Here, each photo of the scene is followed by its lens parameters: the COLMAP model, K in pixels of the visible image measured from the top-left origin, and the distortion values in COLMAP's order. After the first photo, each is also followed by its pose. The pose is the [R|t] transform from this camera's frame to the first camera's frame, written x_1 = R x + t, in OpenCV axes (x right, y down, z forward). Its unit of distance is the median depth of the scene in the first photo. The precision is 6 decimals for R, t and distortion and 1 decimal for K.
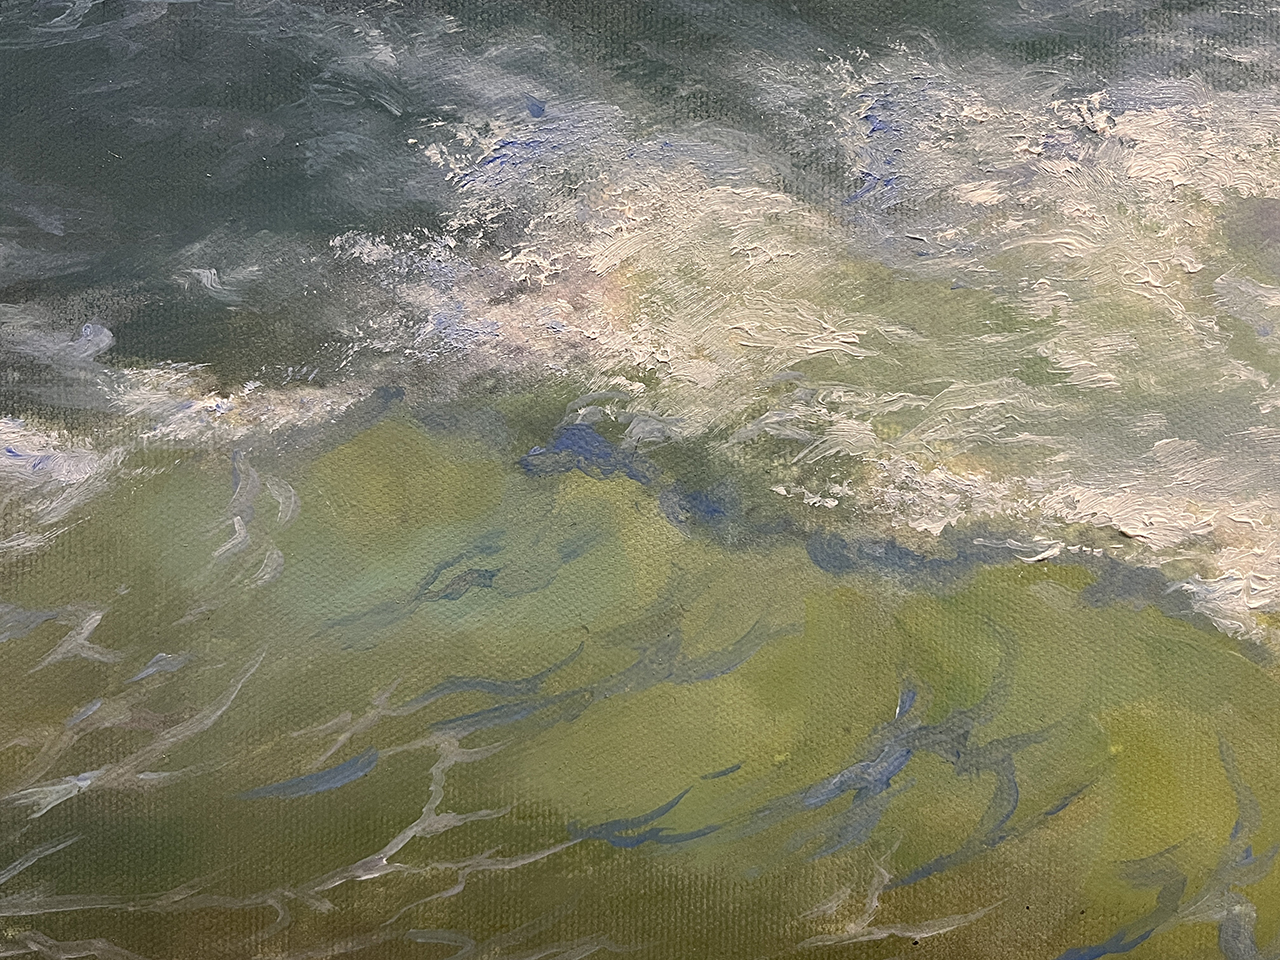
lens RADIAL K [[1154.3, 0, 639.3], [0, 1154.3, 479.2], [0, 0, 1]] dist [0.009478, 0.004219]
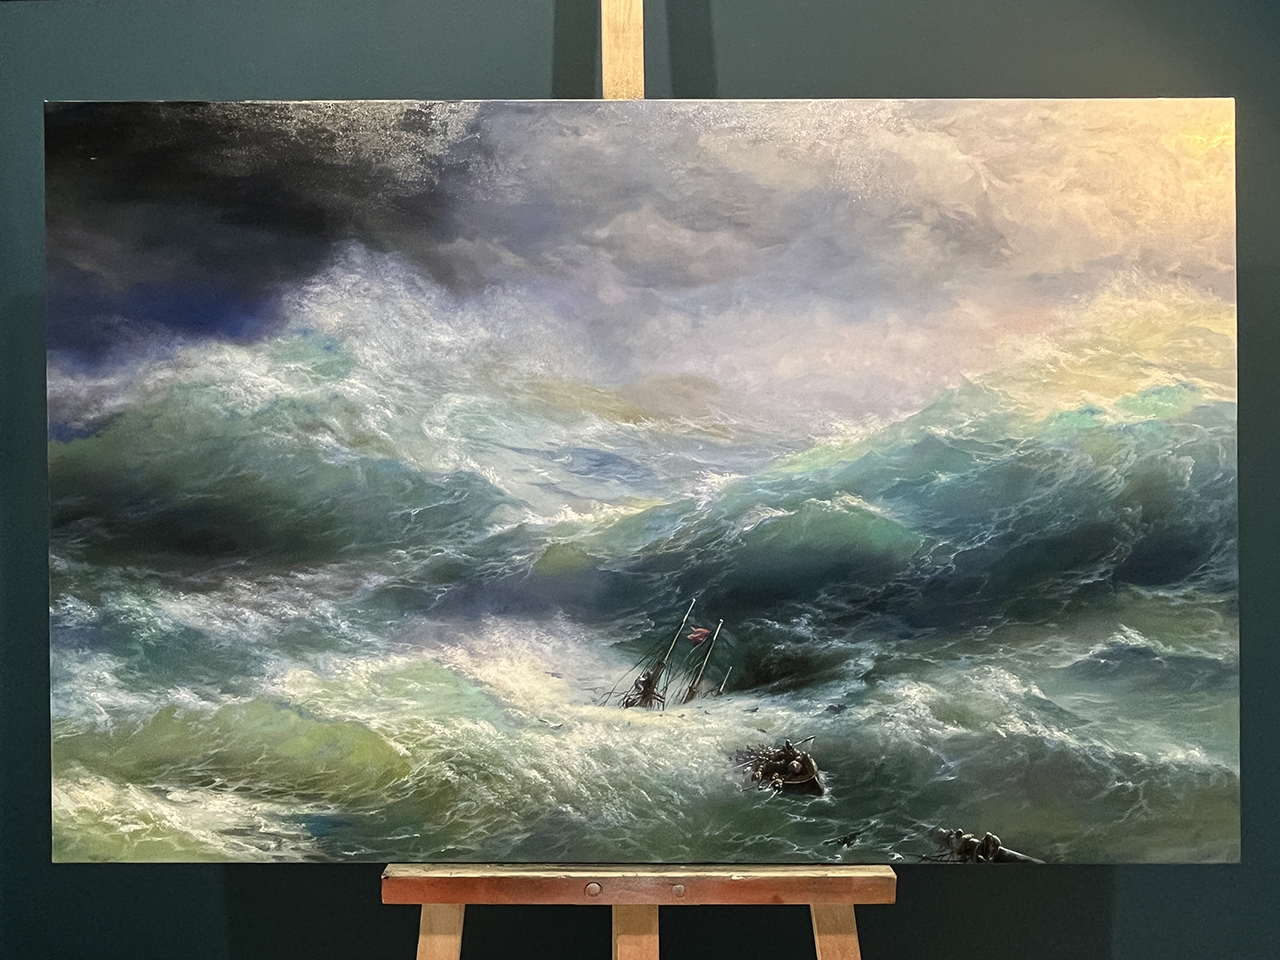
lens RADIAL K [[898.4, 0, 641.1], [0, 898.4, 483.1], [0, 0, 1]] dist [-0.001410, 0.000924]
pose [[0.999967, 0.005100, -0.006313, 2.255070], [-0.005137, 0.999969, -0.005936, -1.423184], [0.006282, 0.005969, 0.999962, -4.719663]]
